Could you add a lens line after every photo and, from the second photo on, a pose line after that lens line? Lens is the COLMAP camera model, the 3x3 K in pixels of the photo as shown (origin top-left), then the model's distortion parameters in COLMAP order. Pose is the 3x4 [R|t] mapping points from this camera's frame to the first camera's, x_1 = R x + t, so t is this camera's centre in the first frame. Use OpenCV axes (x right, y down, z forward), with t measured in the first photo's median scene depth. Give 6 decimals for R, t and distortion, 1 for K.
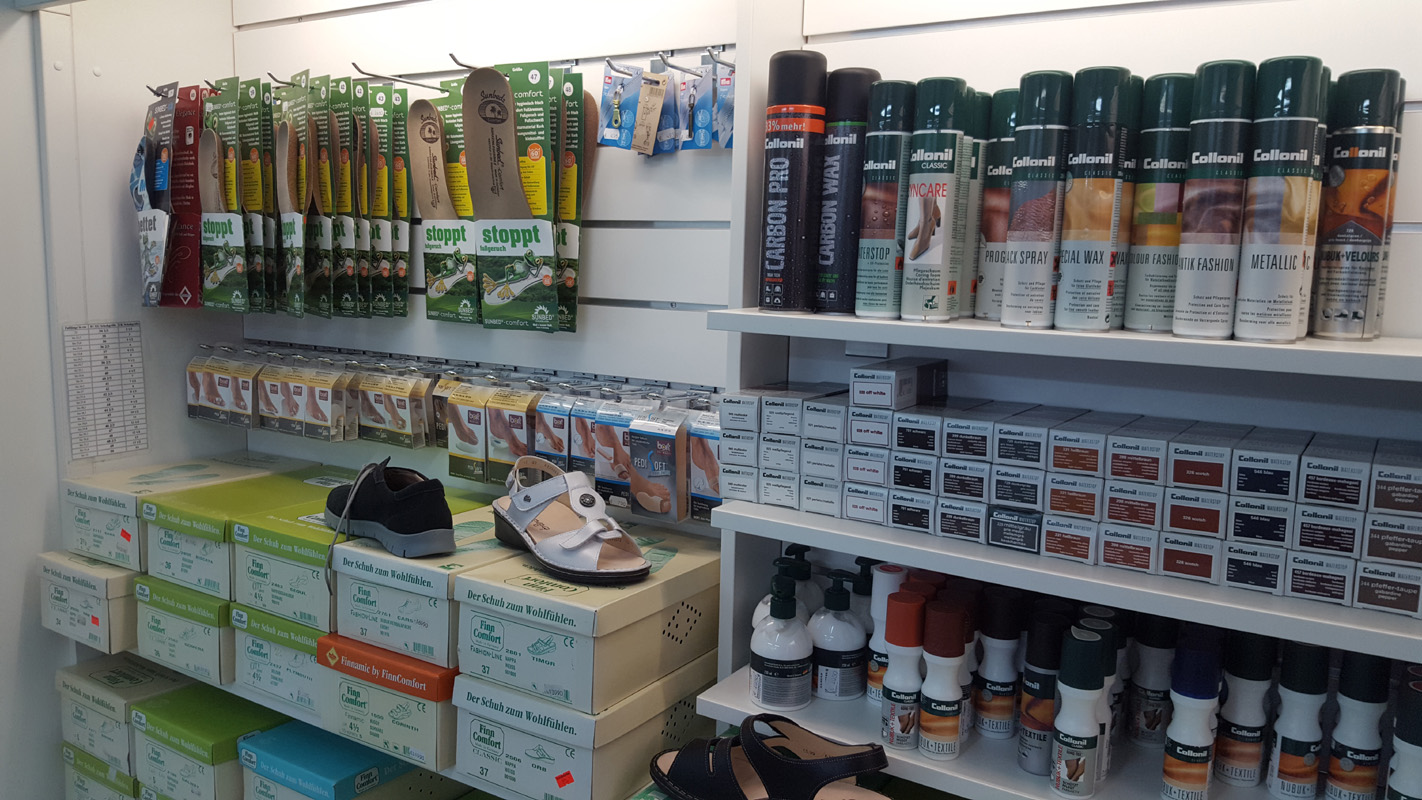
lens RADIAL K [[1065.7, 0, 705.0], [0, 1065.7, 394.6], [0, 0, 1]] dist [0.004155, -0.025855]
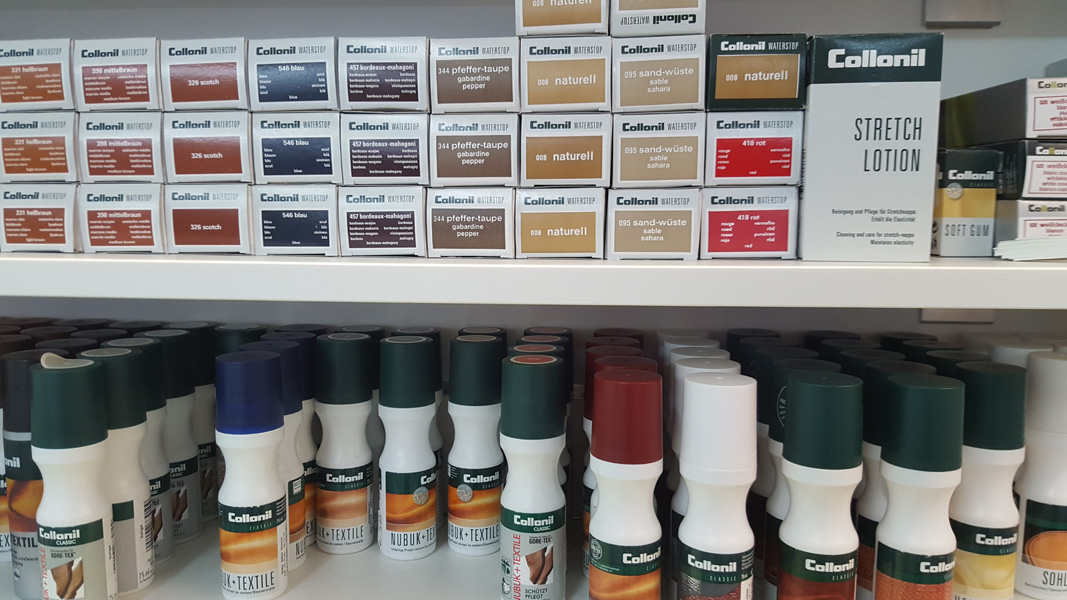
lens RADIAL K [[799.6, 0, 536.0], [0, 799.6, 300.6], [0, 0, 1]] dist [0.004155, -0.025855]
pose [[0.891175, -0.073370, 0.447688, 0.405721], [0.080003, 0.996786, 0.004105, 0.214625], [-0.446550, 0.032159, 0.894181, 0.469000]]
